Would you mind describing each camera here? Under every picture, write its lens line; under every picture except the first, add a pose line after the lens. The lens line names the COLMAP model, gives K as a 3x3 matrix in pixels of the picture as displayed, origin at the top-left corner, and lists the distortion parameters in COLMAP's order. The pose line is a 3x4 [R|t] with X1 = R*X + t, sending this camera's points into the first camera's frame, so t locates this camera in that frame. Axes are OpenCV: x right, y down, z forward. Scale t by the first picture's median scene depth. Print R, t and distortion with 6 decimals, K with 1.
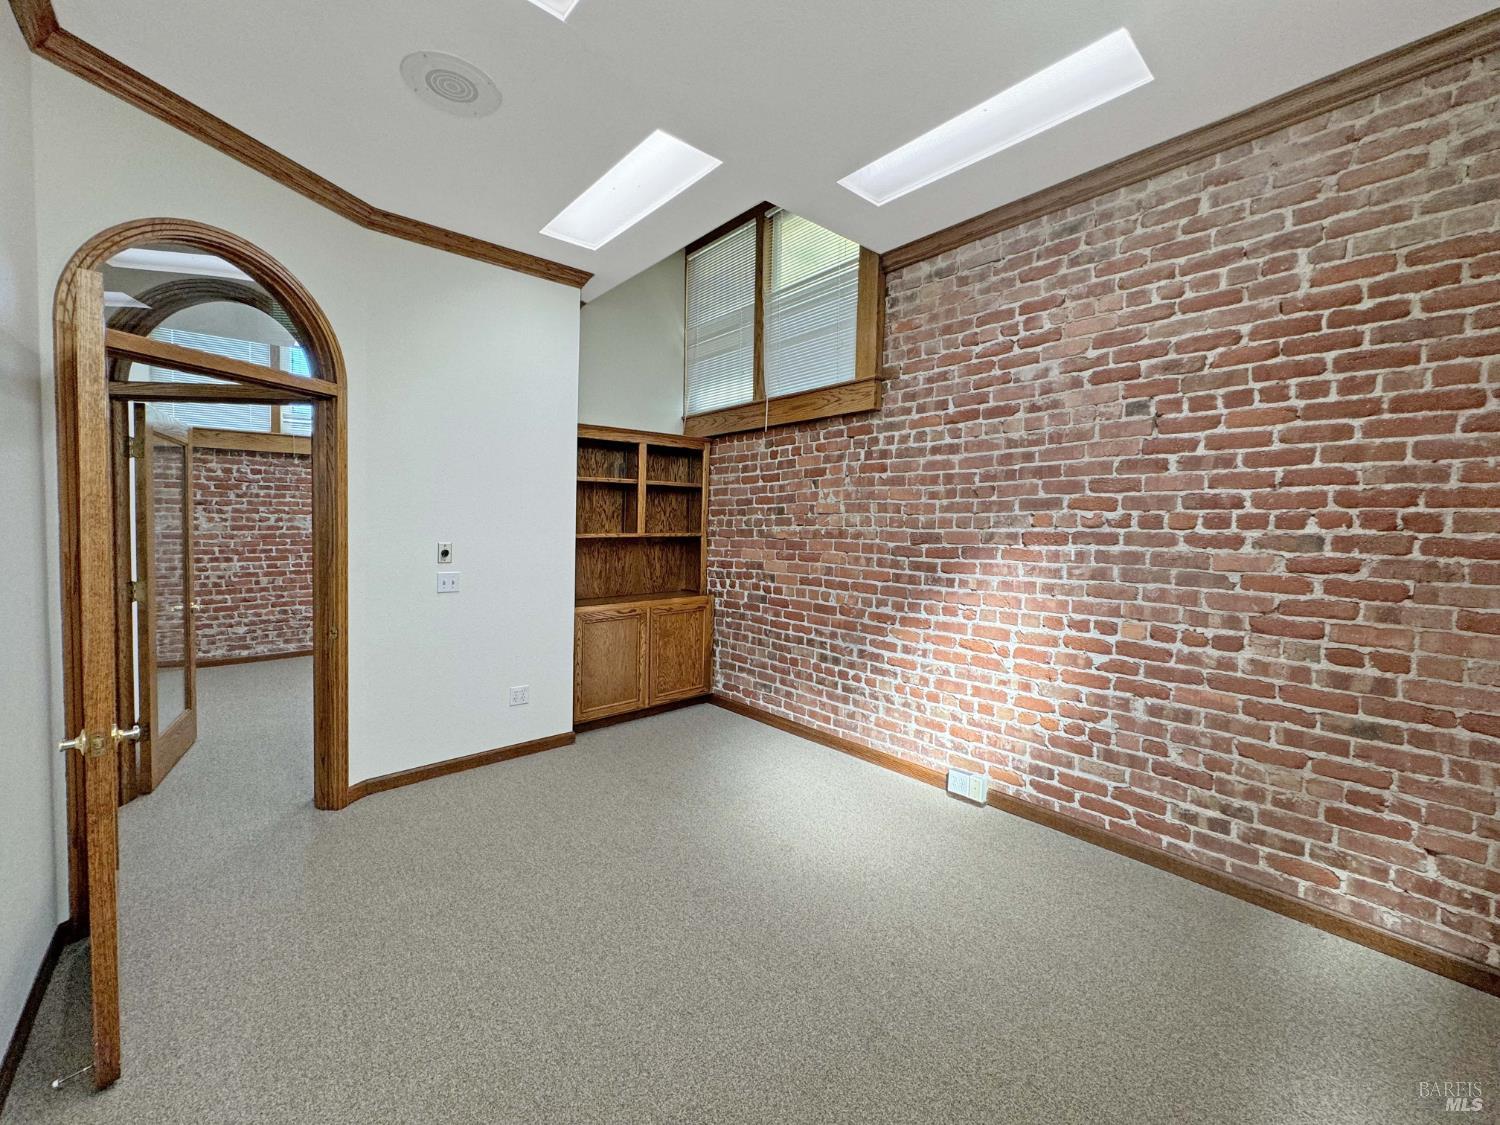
lens RADIAL K [[612.1, 0, 756.7], [0, 612.1, 549.1], [0, 0, 1]] dist [0.000912, 0.000313]
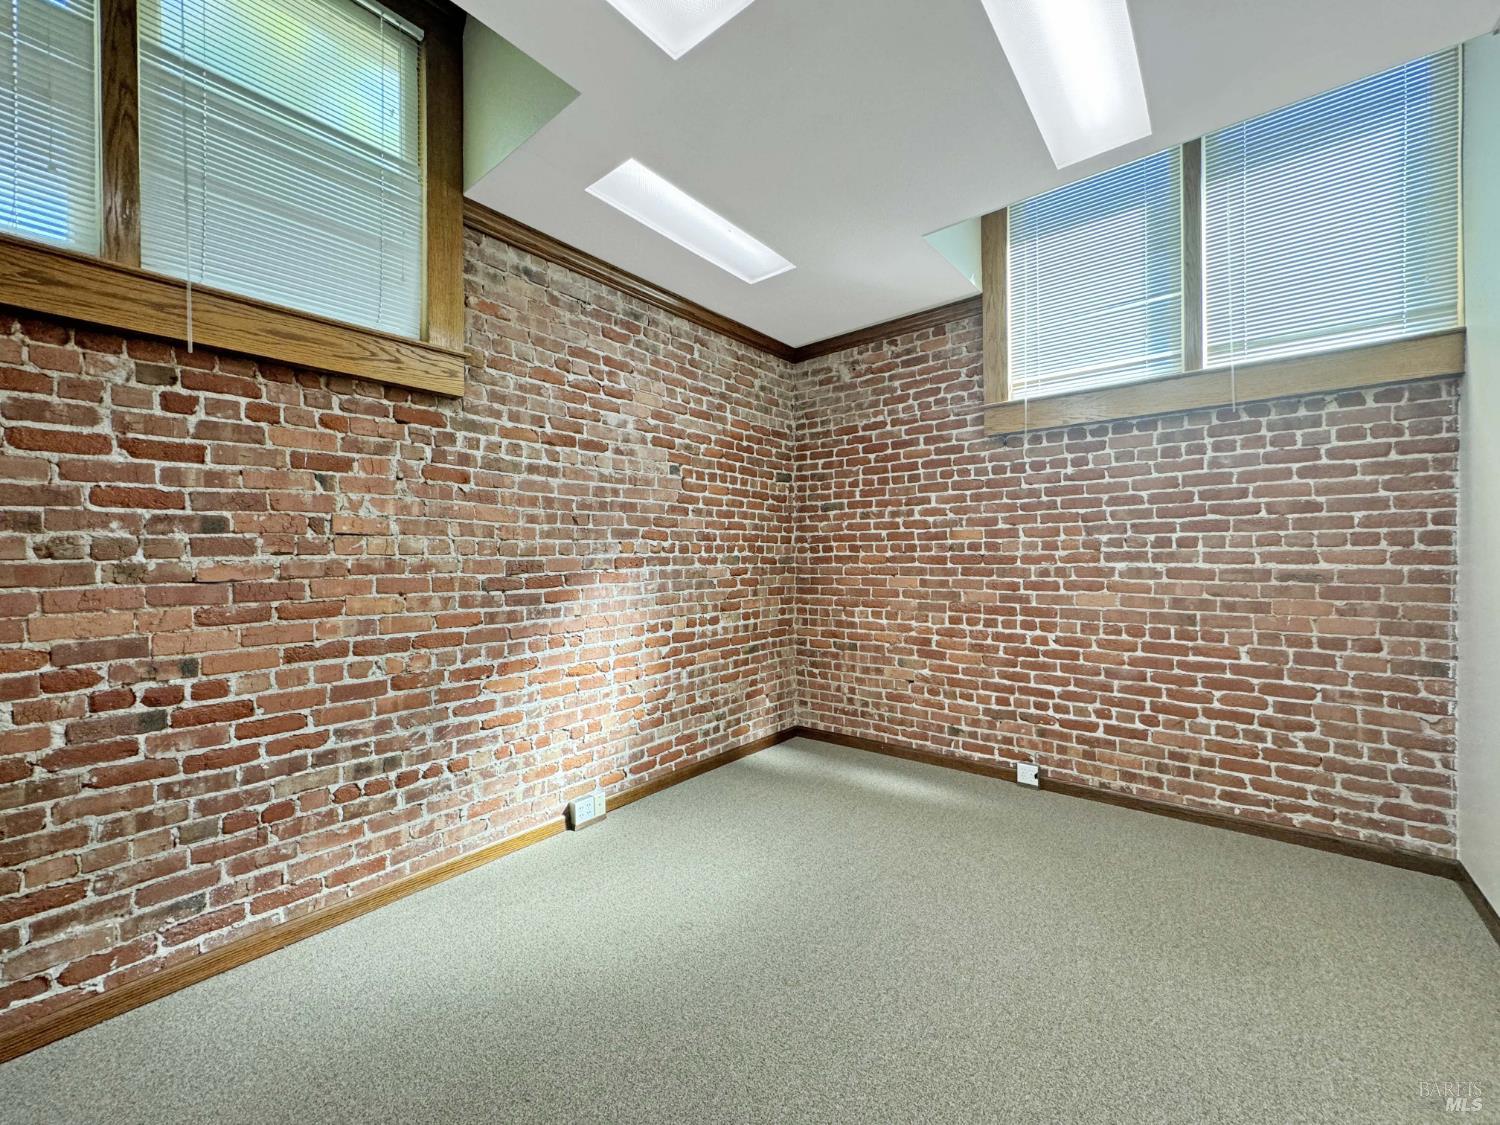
lens RADIAL K [[612.1, 0, 747.3], [0, 612.1, 563.0], [0, 0, 1]] dist [0.000912, 0.000313]
pose [[-0.167329, -0.023763, 0.985615, -0.666196], [0.039748, 0.998734, 0.030827, -0.039254], [-0.985100, 0.044334, -0.166172, 0.862658]]
